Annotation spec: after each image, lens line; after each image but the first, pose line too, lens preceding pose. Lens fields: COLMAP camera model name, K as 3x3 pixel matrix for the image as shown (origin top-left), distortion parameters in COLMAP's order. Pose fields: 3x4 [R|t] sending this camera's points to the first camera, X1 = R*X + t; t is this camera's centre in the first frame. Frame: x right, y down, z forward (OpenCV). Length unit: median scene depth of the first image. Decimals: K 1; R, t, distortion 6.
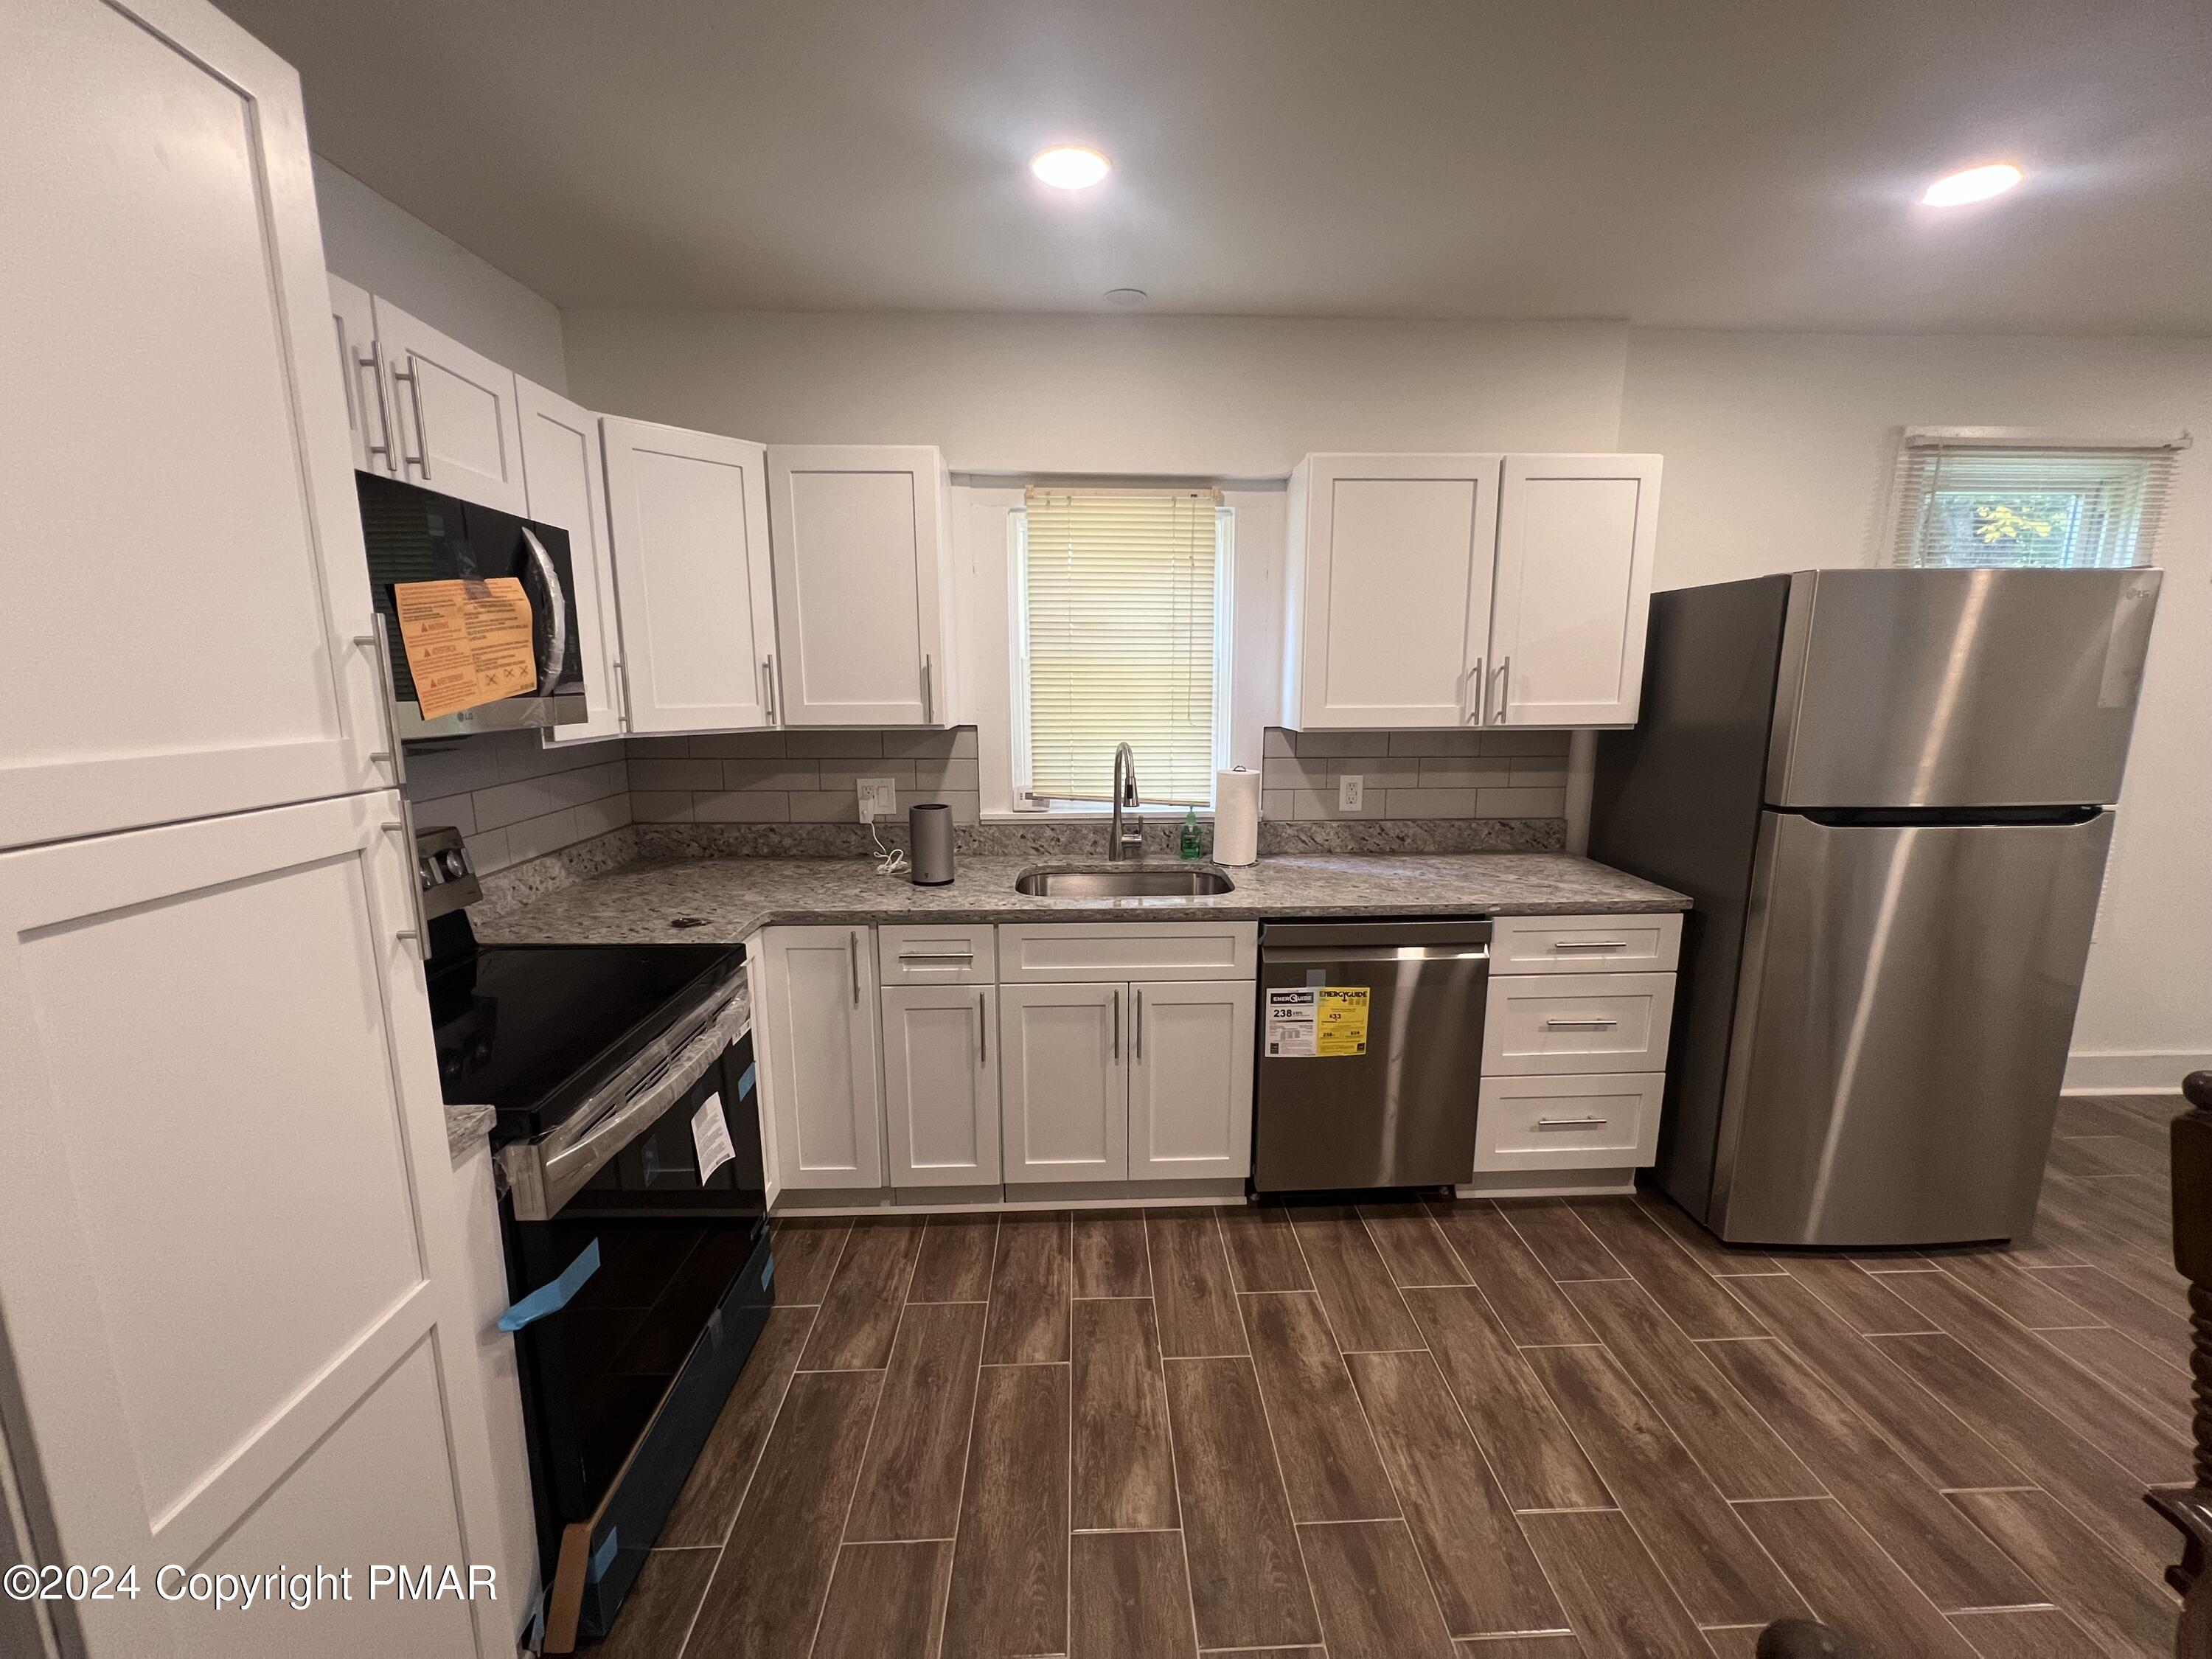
lens RADIAL K [[886.6, 0, 1106.0], [0, 886.6, 829.5], [0, 0, 1]] dist [-0.003592, -0.000123]
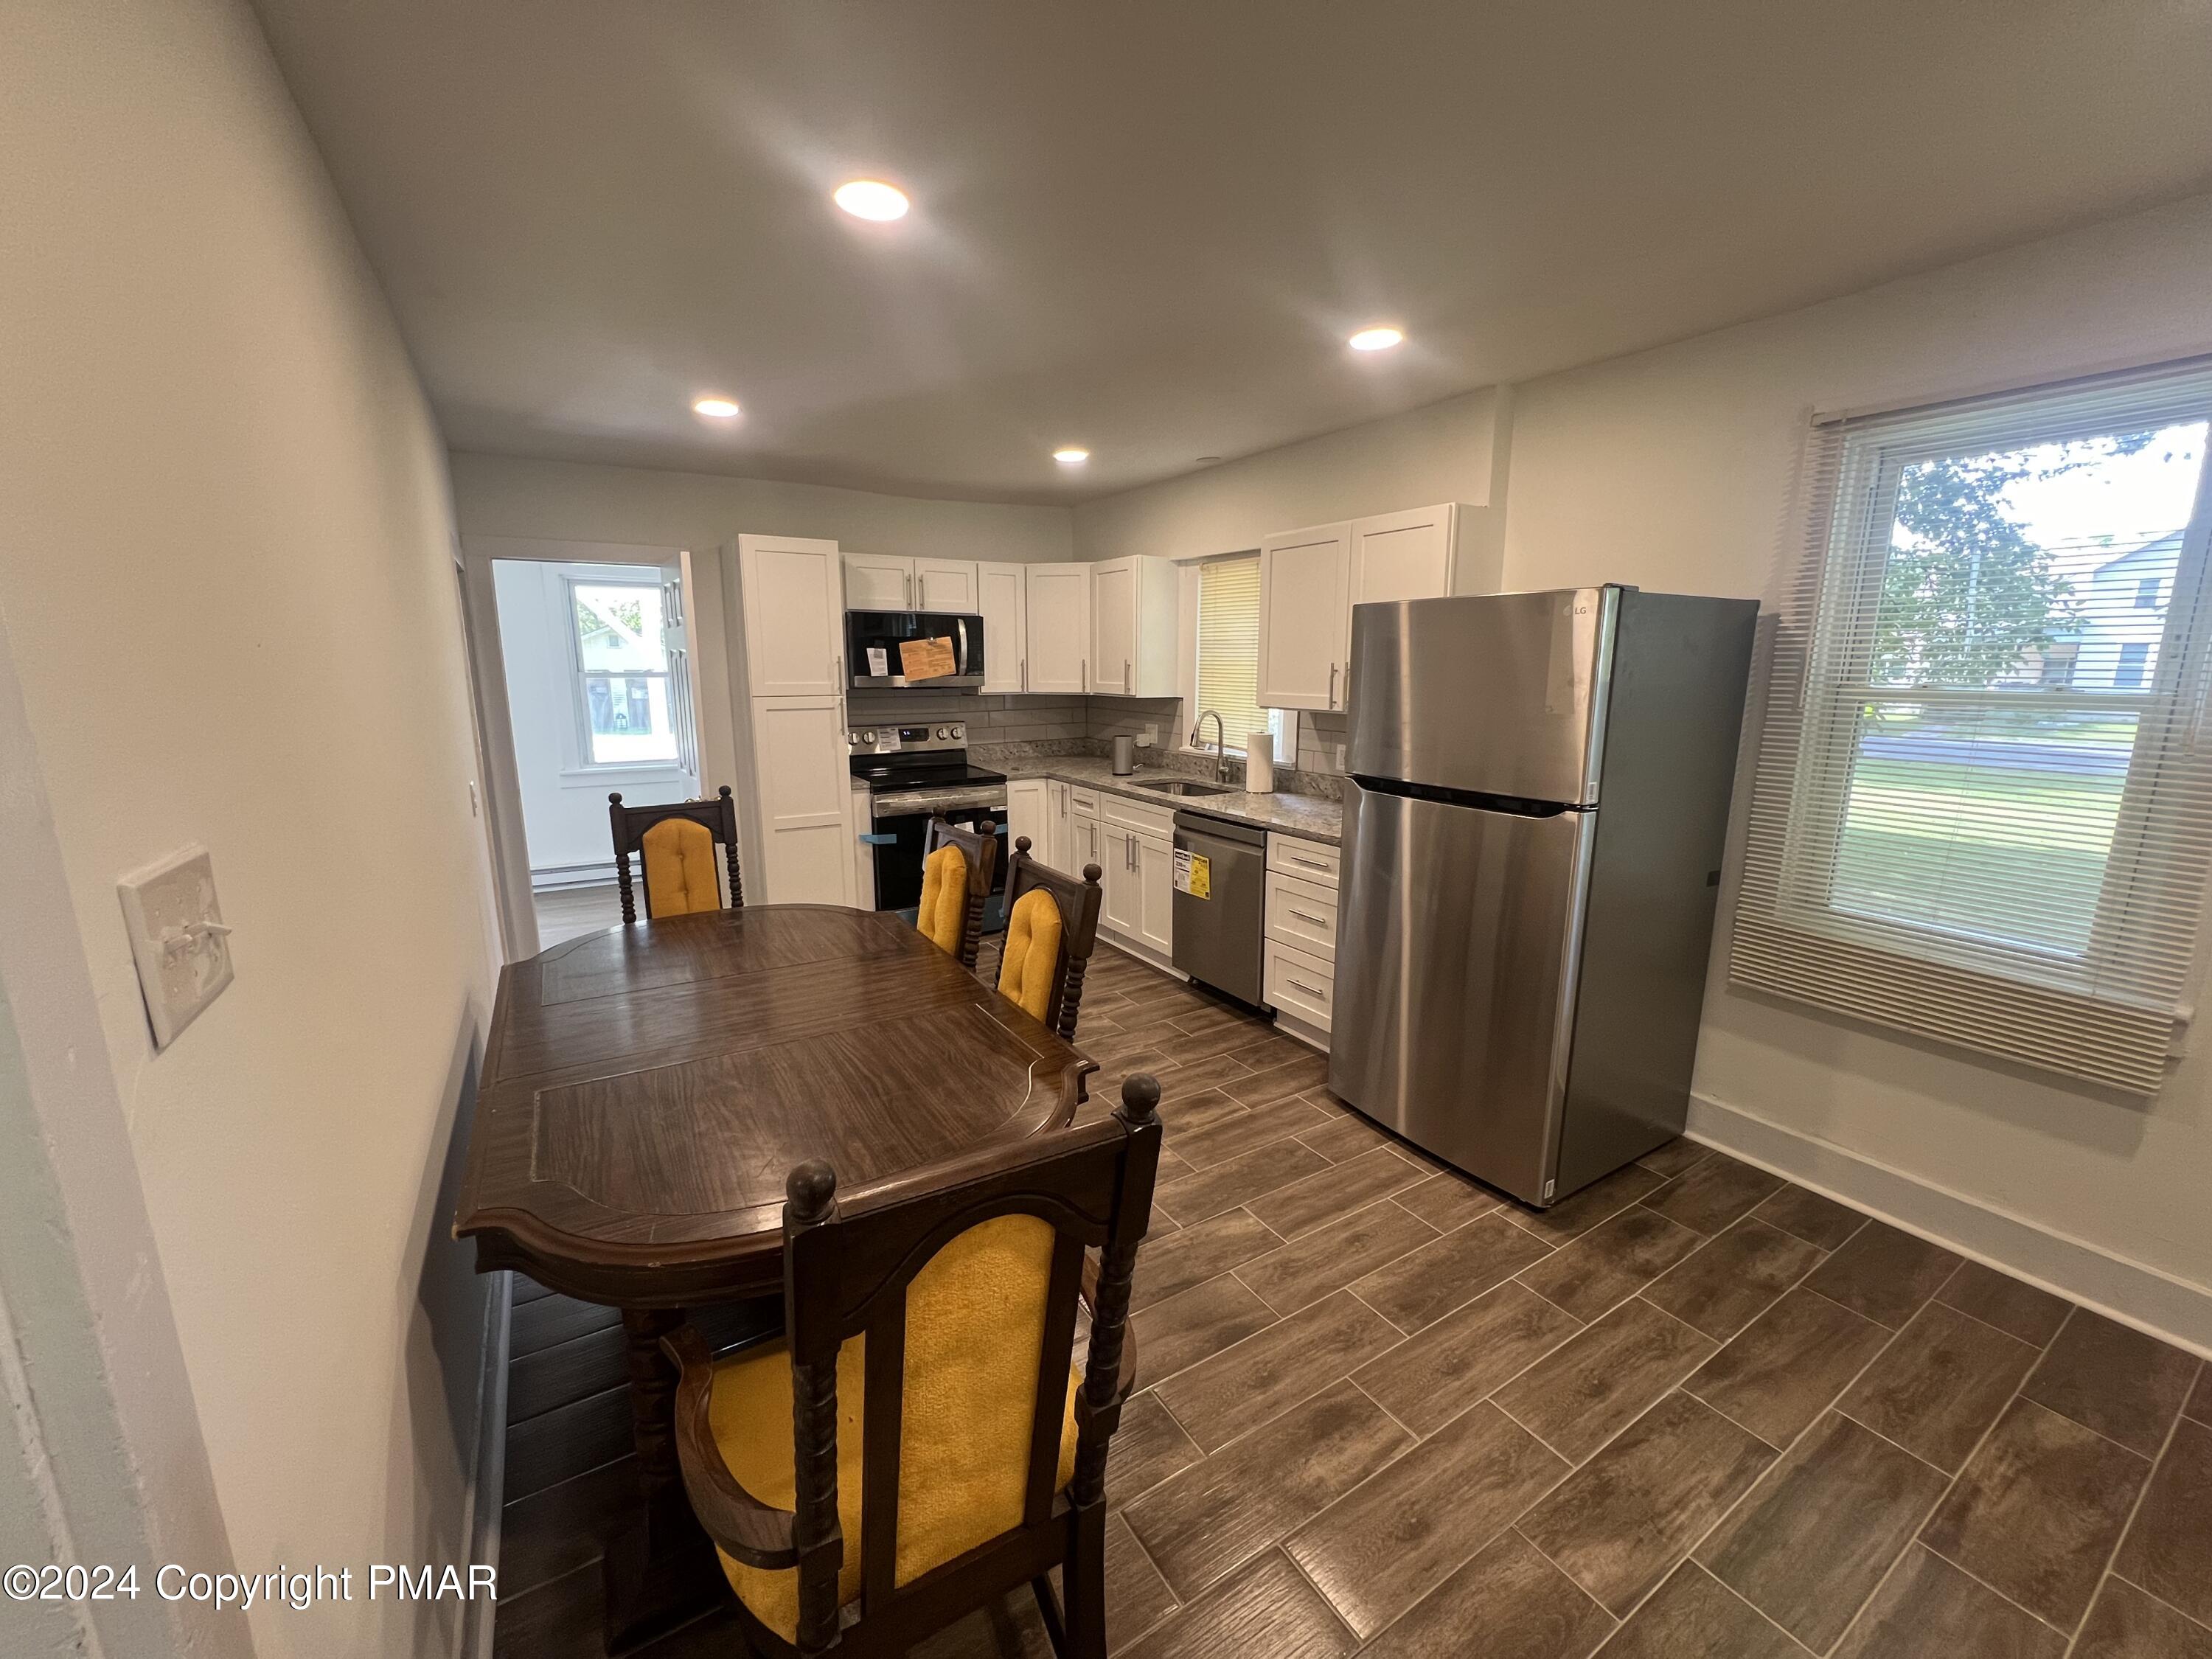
lens RADIAL K [[886.6, 0, 1106.0], [0, 886.6, 829.5], [0, 0, 1]] dist [-0.003592, -0.000123]
pose [[0.494704, 0.167616, -0.852745, 1.622017], [-0.153887, 0.982614, 0.103868, -0.021628], [0.855329, 0.079842, 0.511896, -0.036374]]
